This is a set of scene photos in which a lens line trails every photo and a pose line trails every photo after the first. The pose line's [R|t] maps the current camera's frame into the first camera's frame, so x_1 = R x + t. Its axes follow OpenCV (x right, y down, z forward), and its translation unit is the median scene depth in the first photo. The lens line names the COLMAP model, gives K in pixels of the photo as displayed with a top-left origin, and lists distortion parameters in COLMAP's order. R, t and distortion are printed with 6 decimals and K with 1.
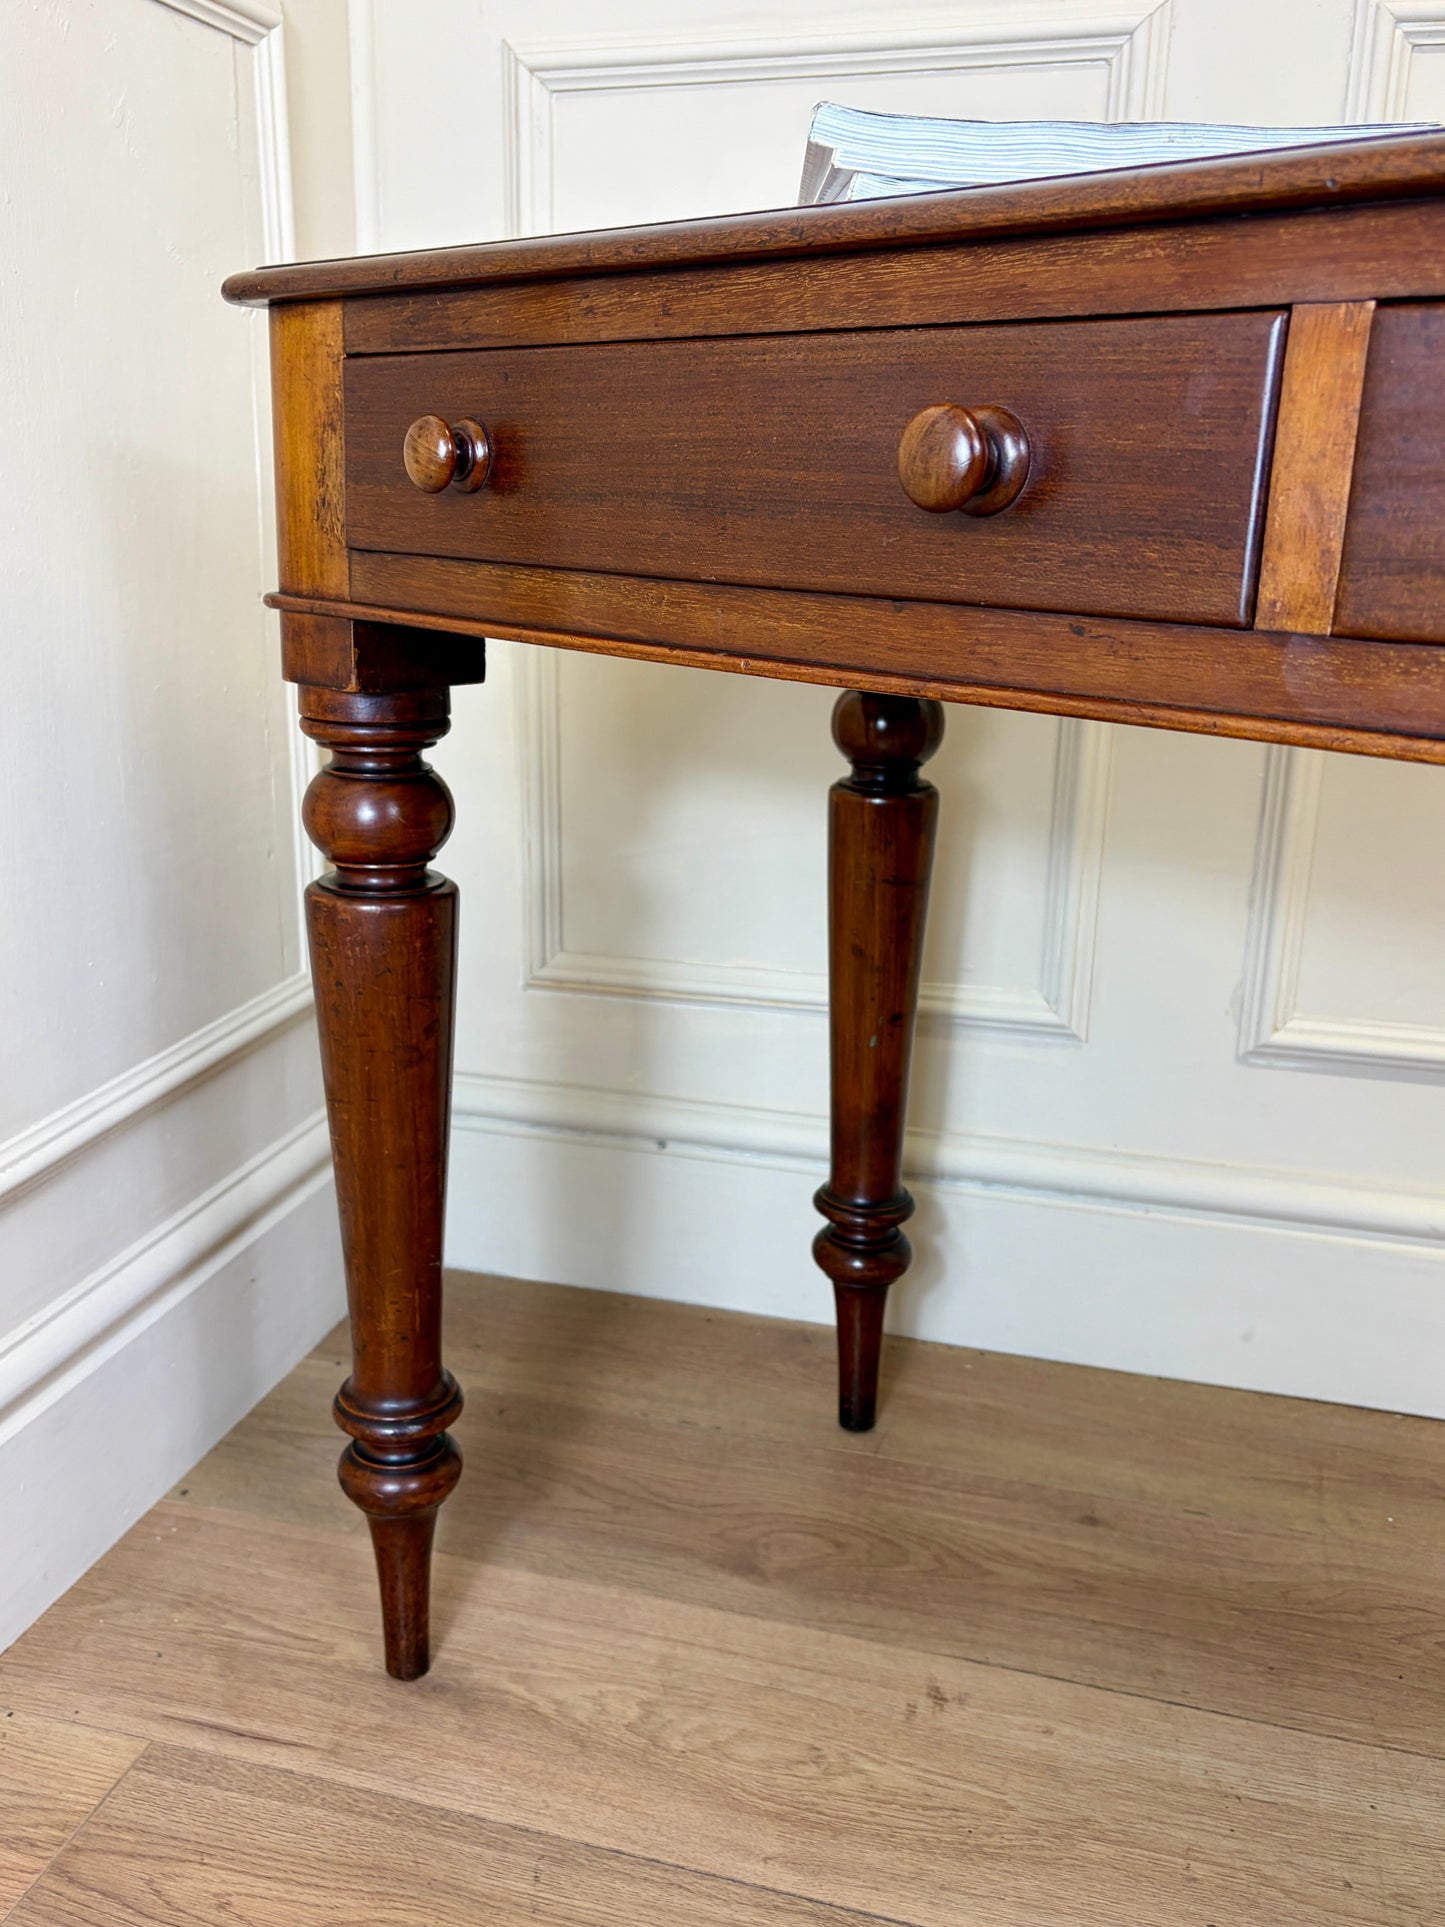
lens RADIAL K [[1713.3, 0, 707.2], [0, 1713.3, 972.4], [0, 0, 1]] dist [0.050896, -0.049642]
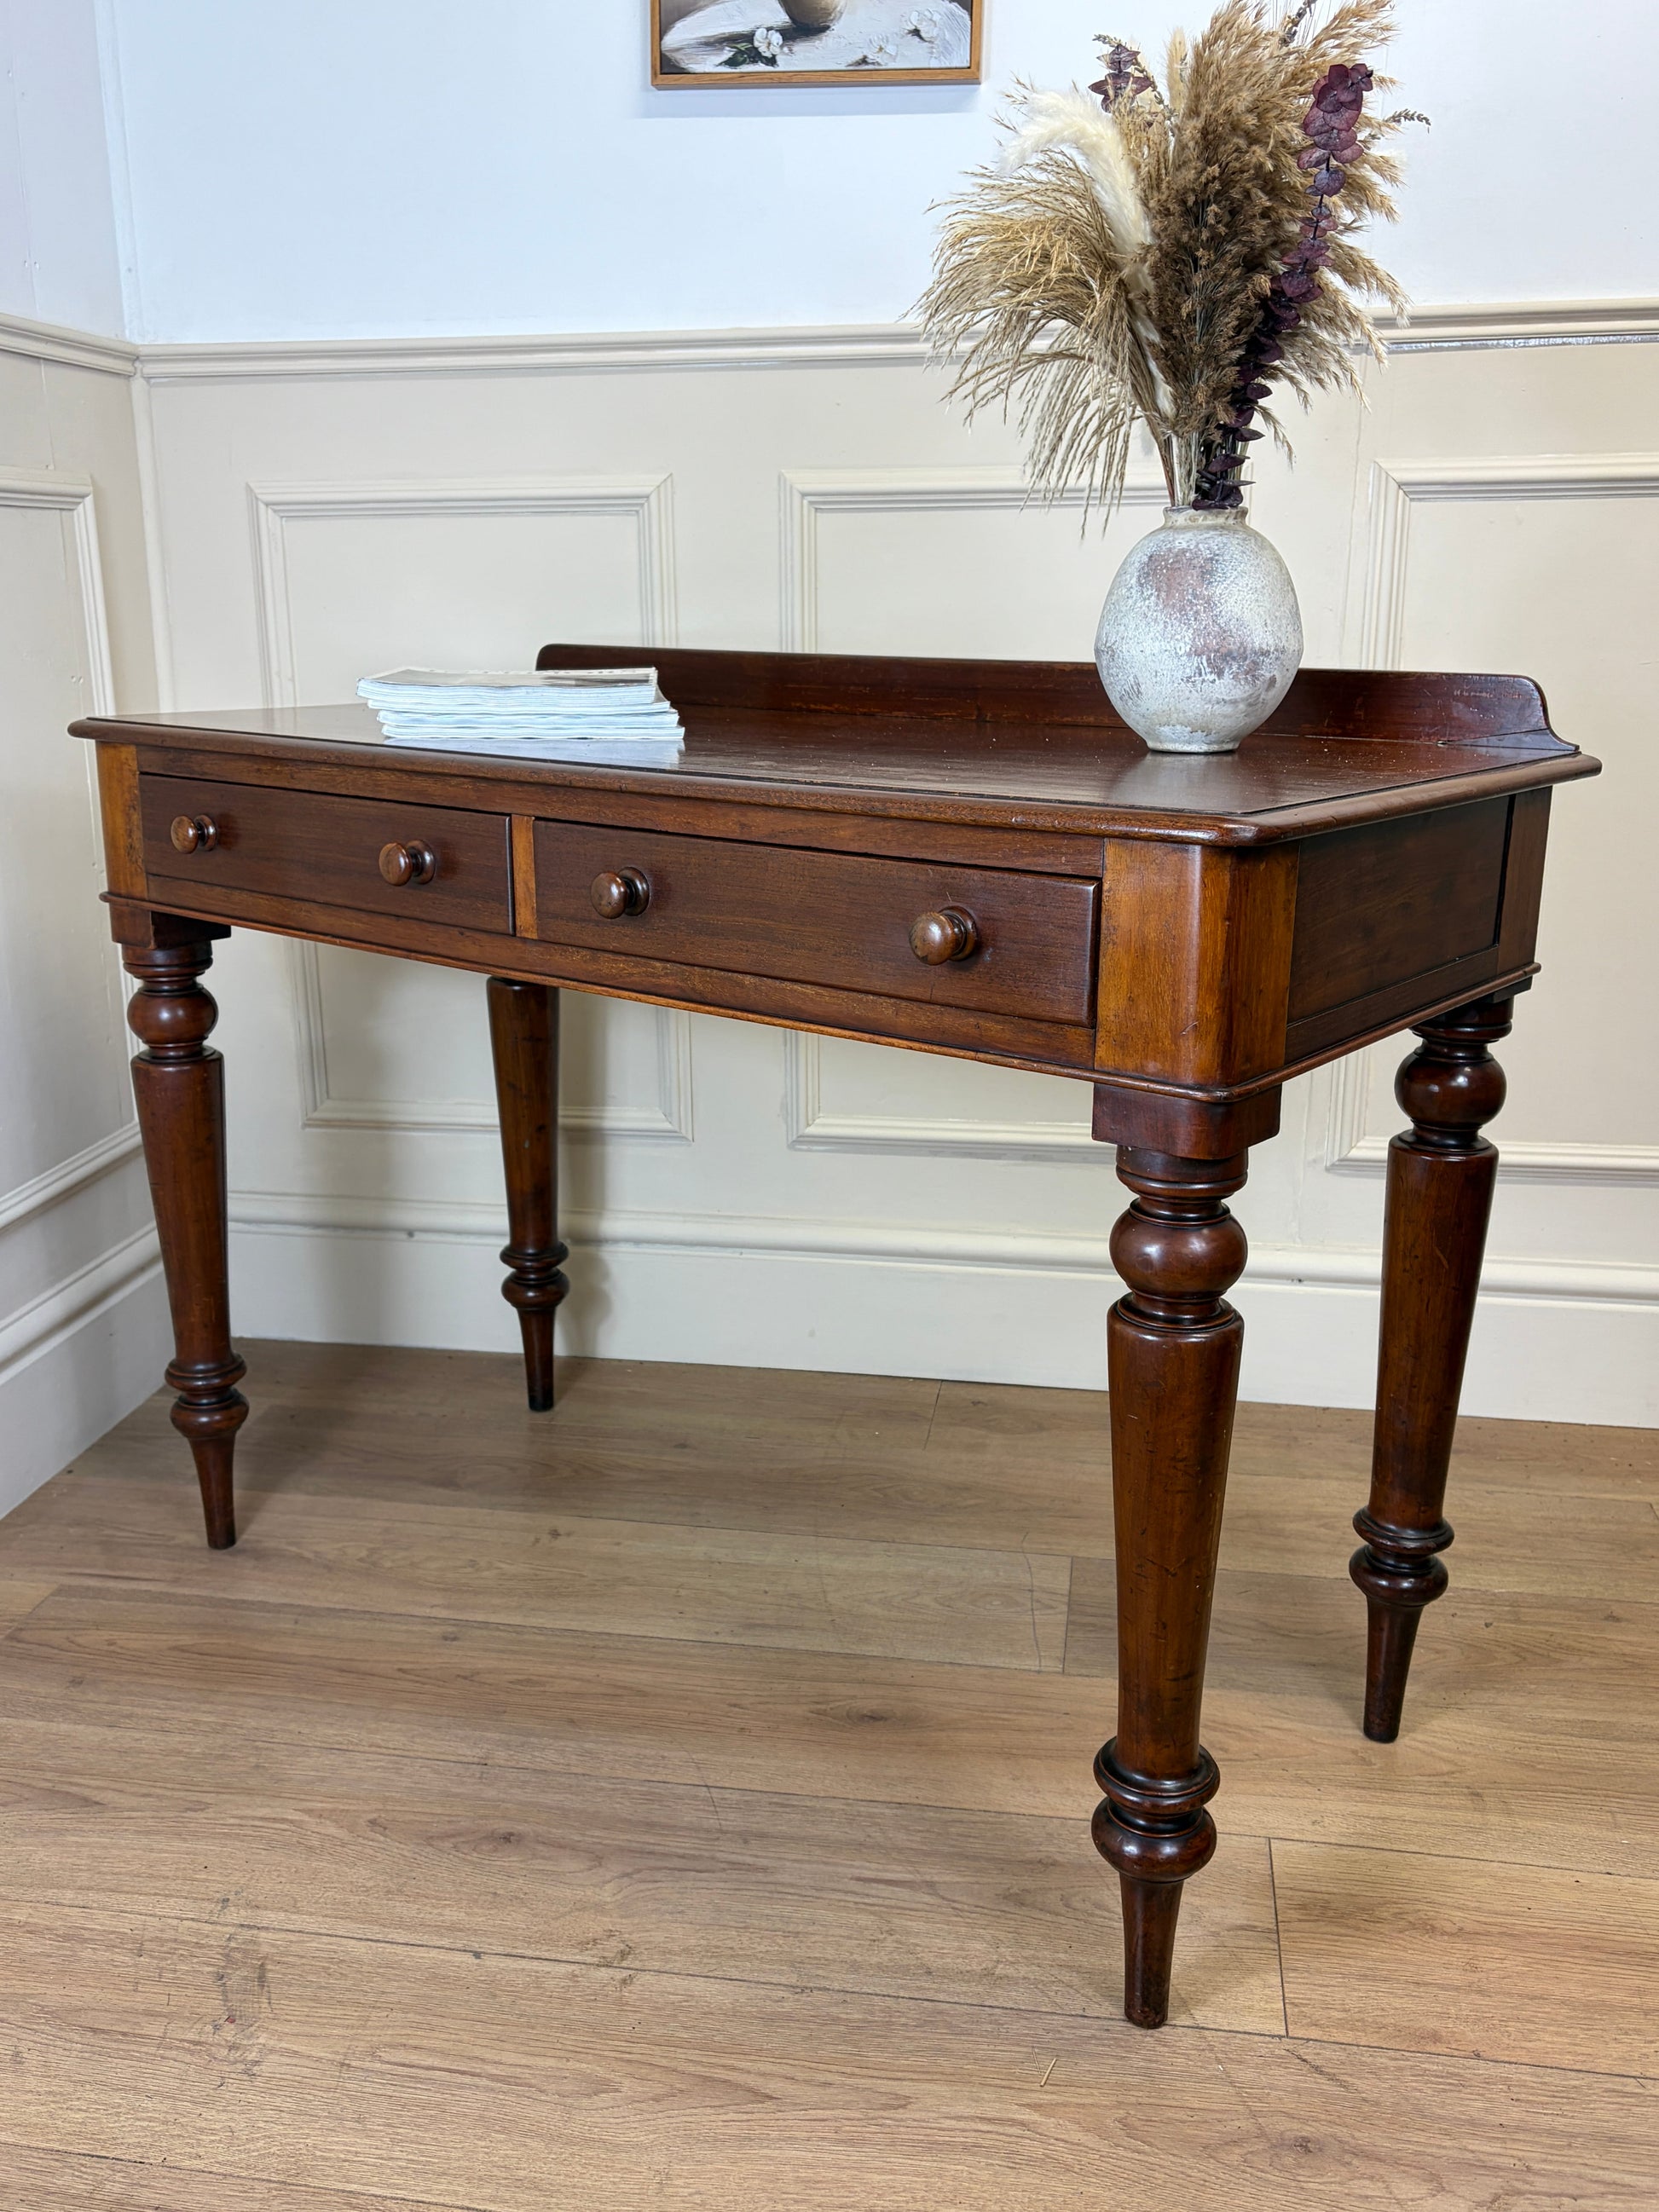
lens RADIAL K [[1959.7, 0, 829.4], [0, 1959.7, 1111.0], [0, 0, 1]] dist [0.020886, 0.018049]
pose [[0.993613, -0.049804, 0.101252, 0.221270], [0.051146, 0.998634, -0.010695, 0.050399], [-0.100581, 0.015805, 0.994803, -0.878667]]
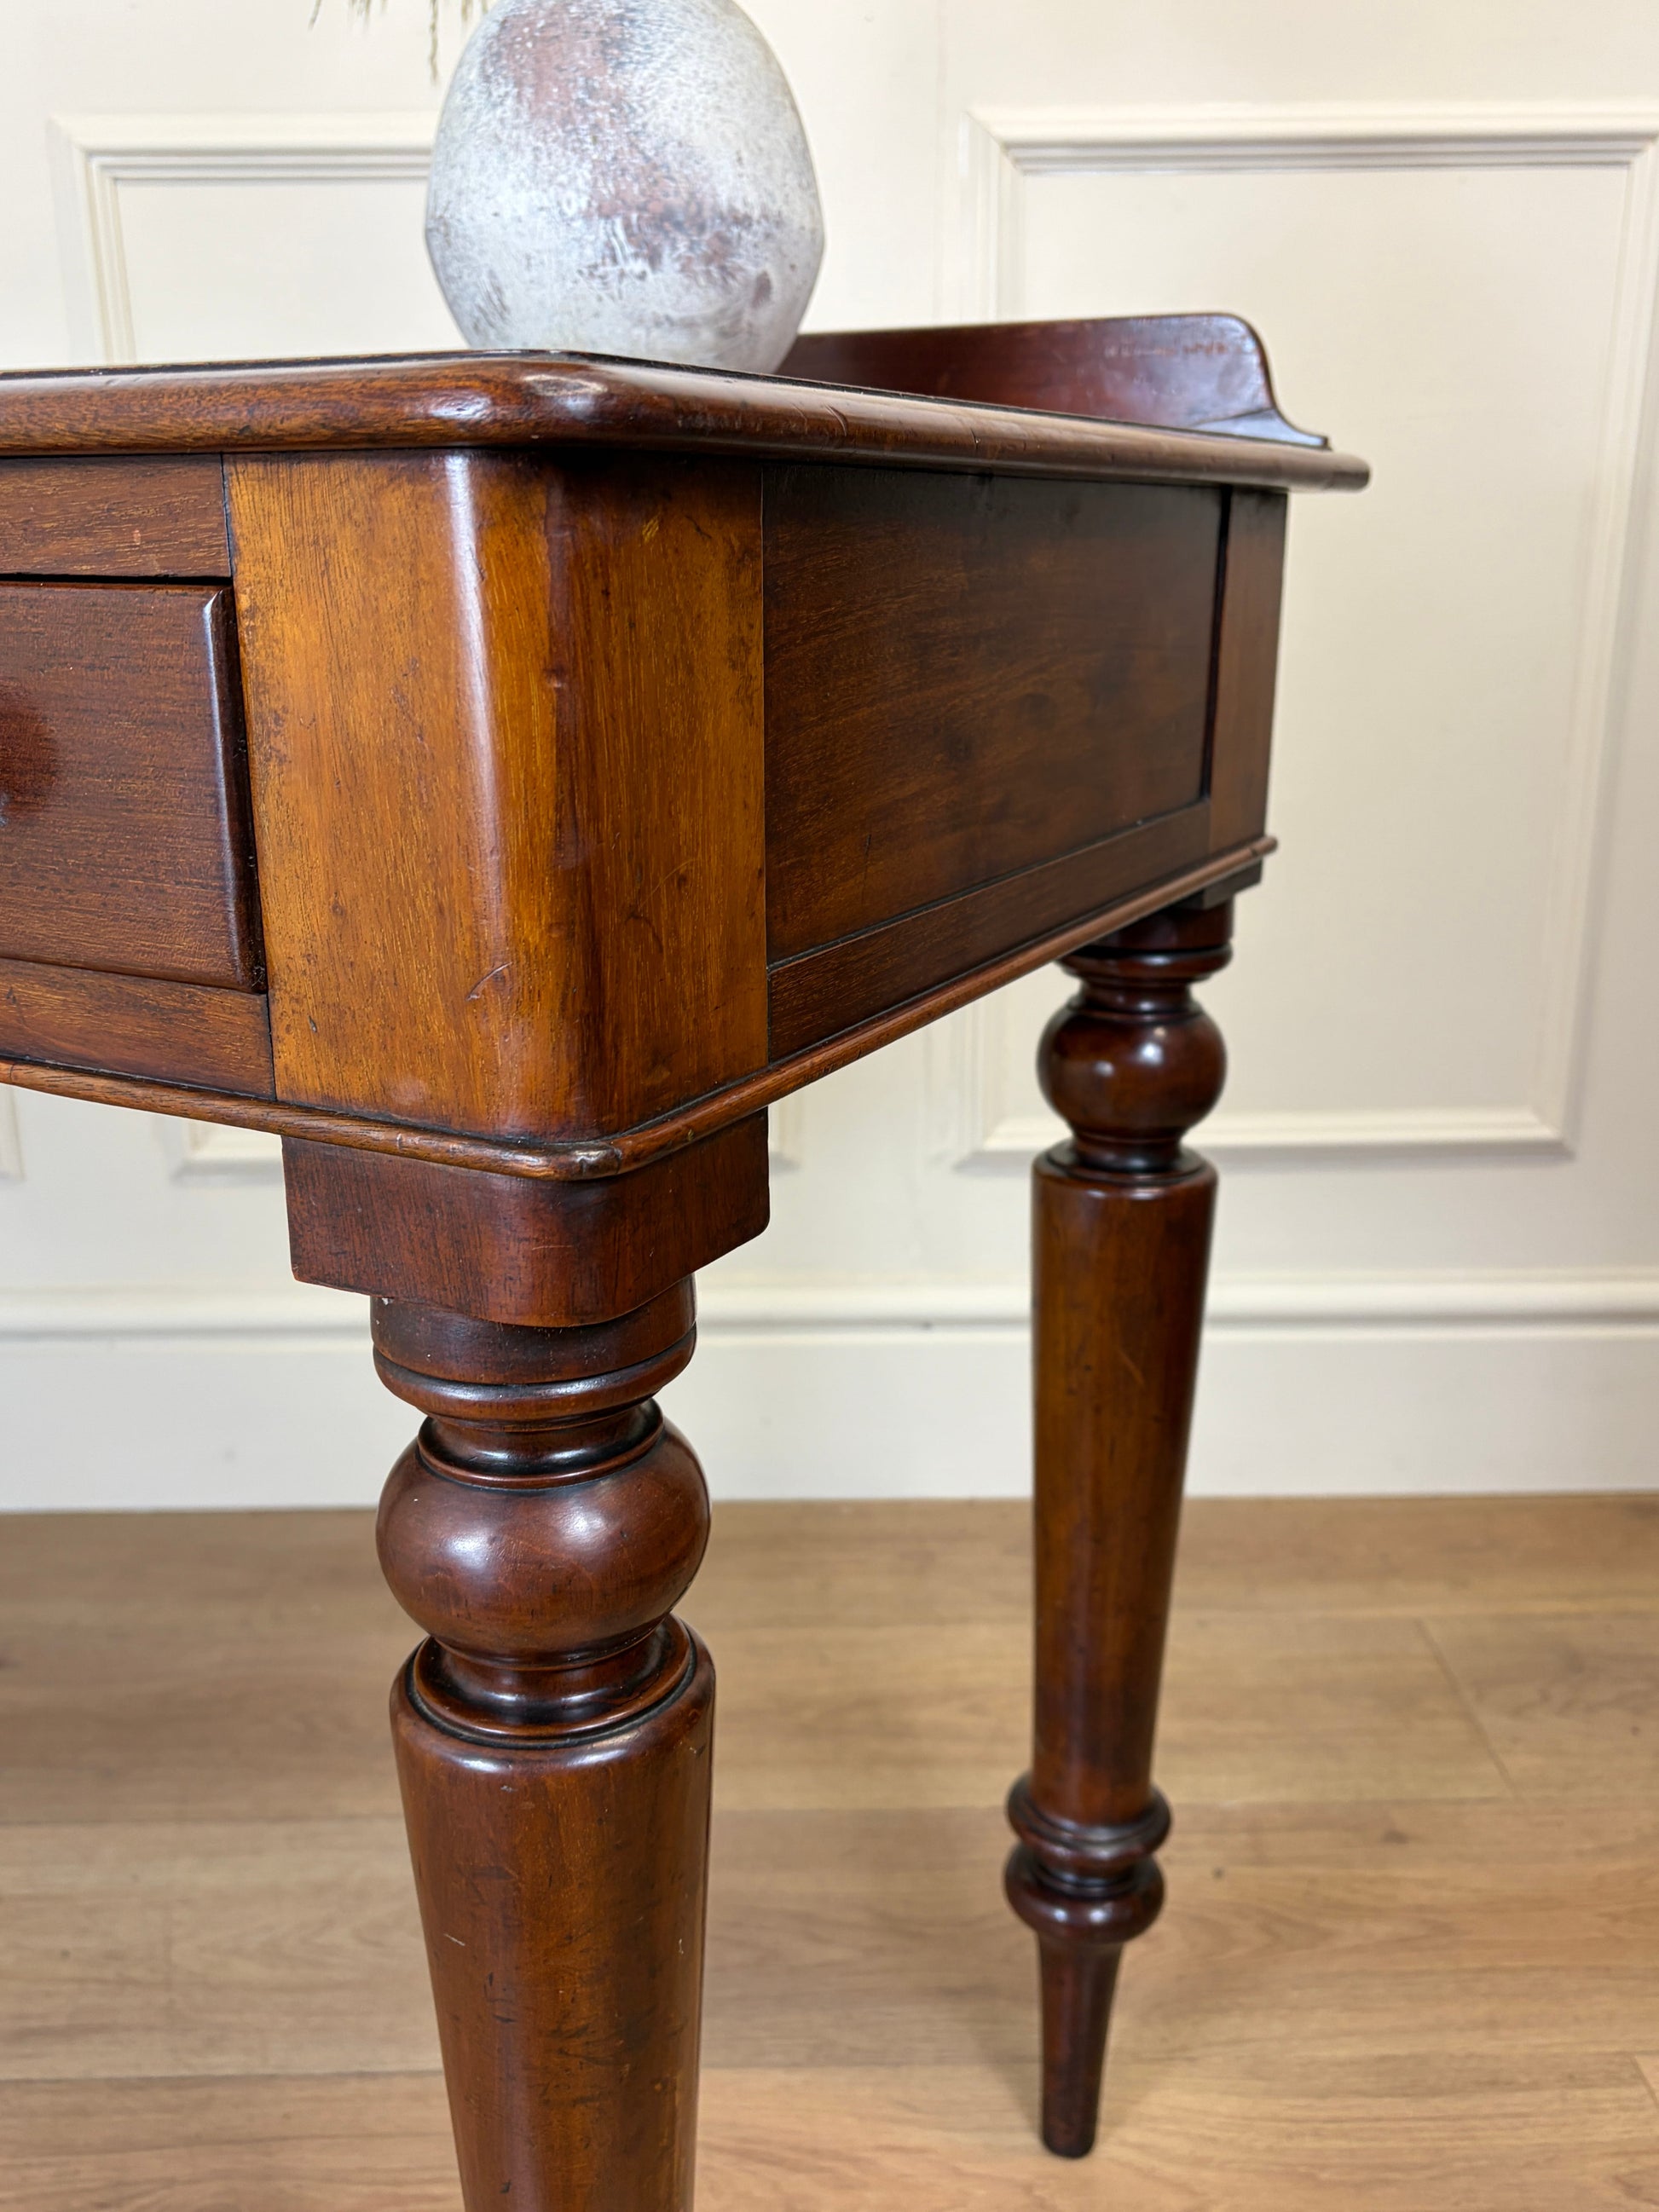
lens RADIAL K [[1966.8, 0, 834.4], [0, 1966.8, 1106.4], [0, 0, 1]] dist [0.050896, -0.049642]
pose [[0.957653, -0.105896, 0.267744, 0.475203], [0.103668, 0.994358, 0.022487, 0.027888], [-0.268614, 0.006221, 0.963228, -0.260476]]
